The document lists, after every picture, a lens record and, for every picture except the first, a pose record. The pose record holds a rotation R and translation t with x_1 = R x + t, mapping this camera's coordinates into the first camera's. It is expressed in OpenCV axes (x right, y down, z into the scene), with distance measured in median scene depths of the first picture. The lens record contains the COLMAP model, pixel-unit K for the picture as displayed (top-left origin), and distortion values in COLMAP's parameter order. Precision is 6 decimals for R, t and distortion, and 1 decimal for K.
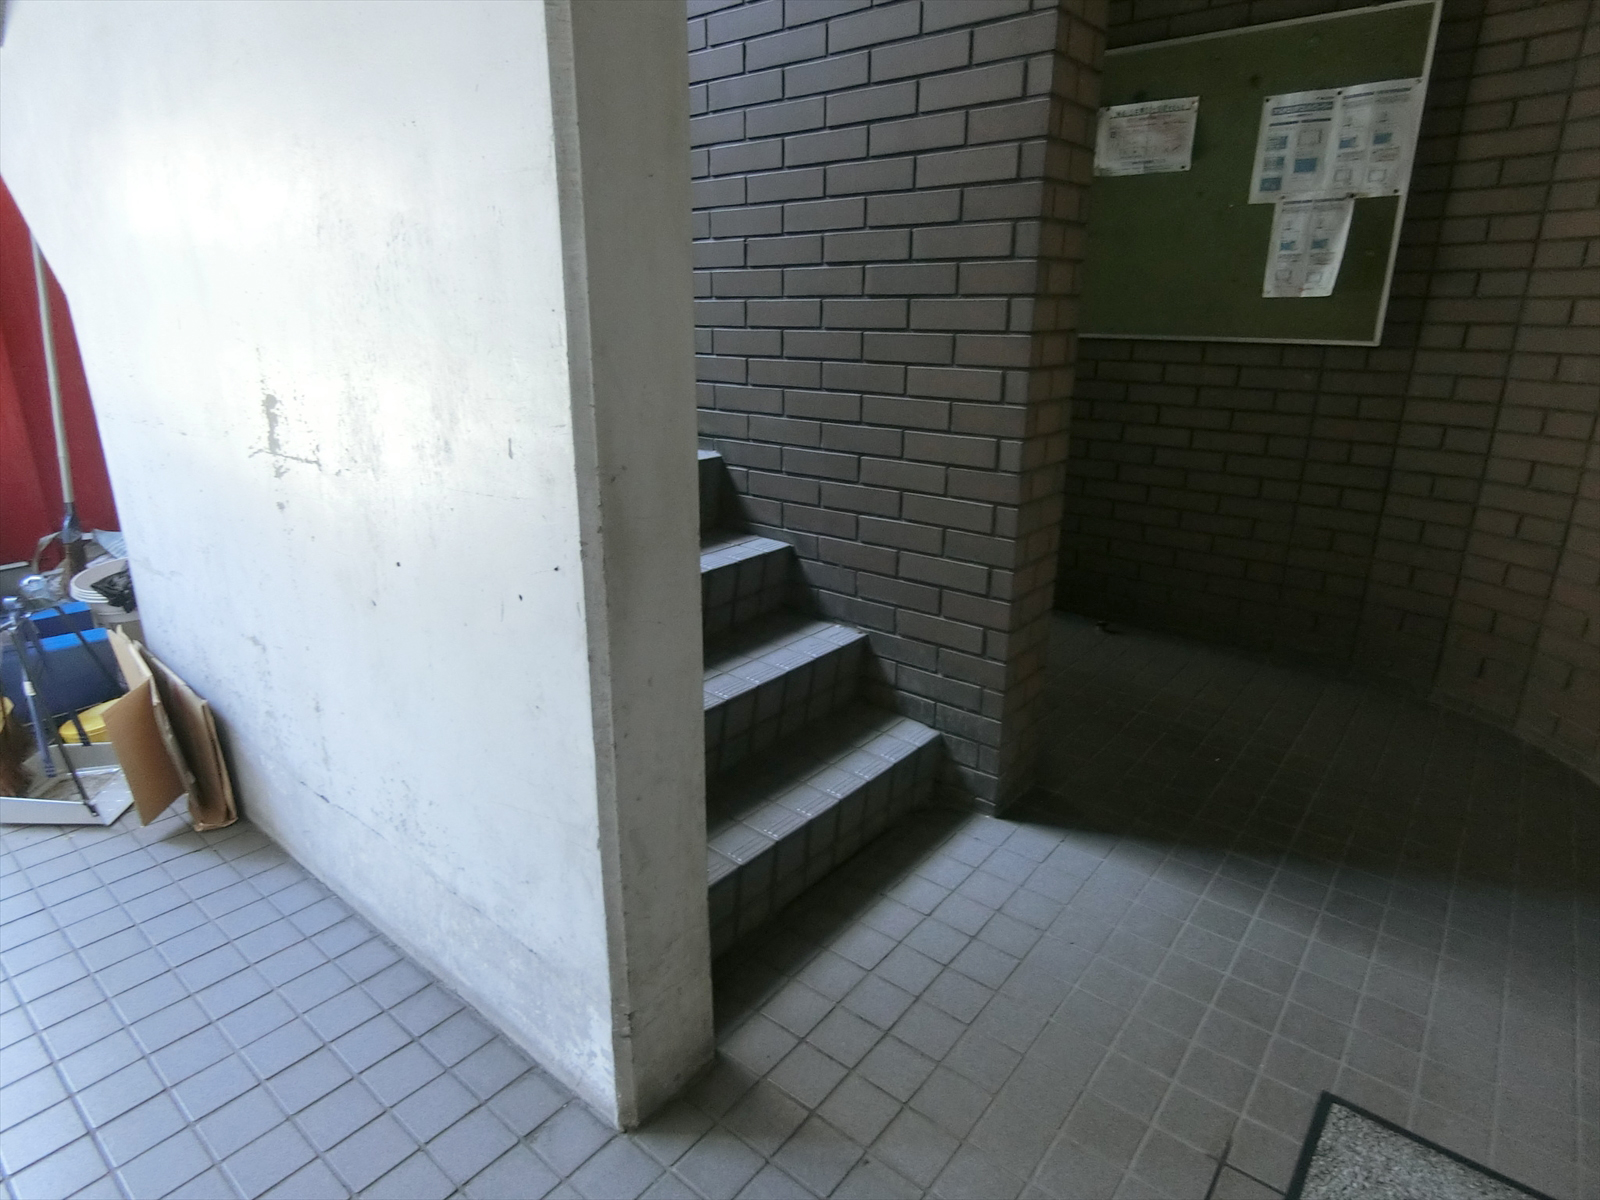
lens RADIAL K [[904.9, 0, 800.2], [0, 904.9, 598.6], [0, 0, 1]] dist [-0.006742, 0.002093]
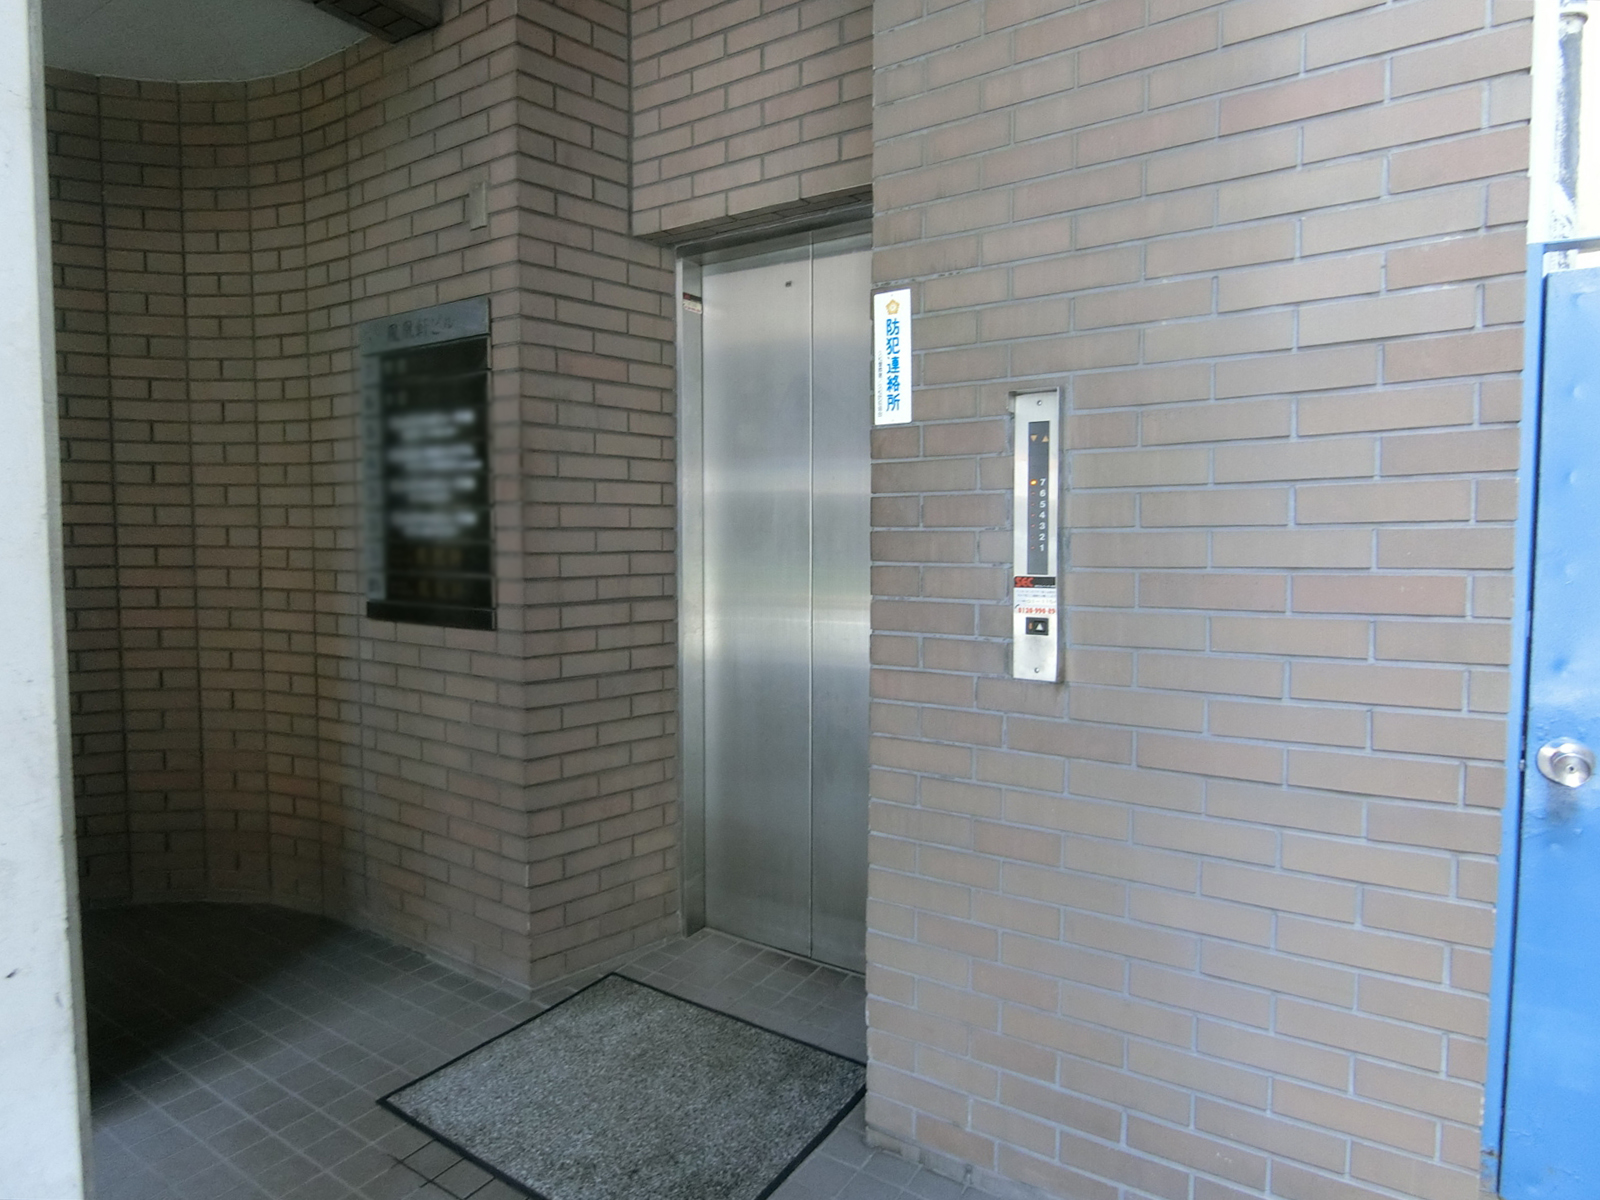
lens RADIAL K [[904.9, 0, 800.8], [0, 904.9, 598.4], [0, 0, 1]] dist [-0.006742, 0.002093]
pose [[-0.115443, -0.058913, 0.991566, -0.915862], [0.304447, 0.948098, 0.091775, -0.152018], [-0.945508, 0.312474, -0.091515, 0.236054]]
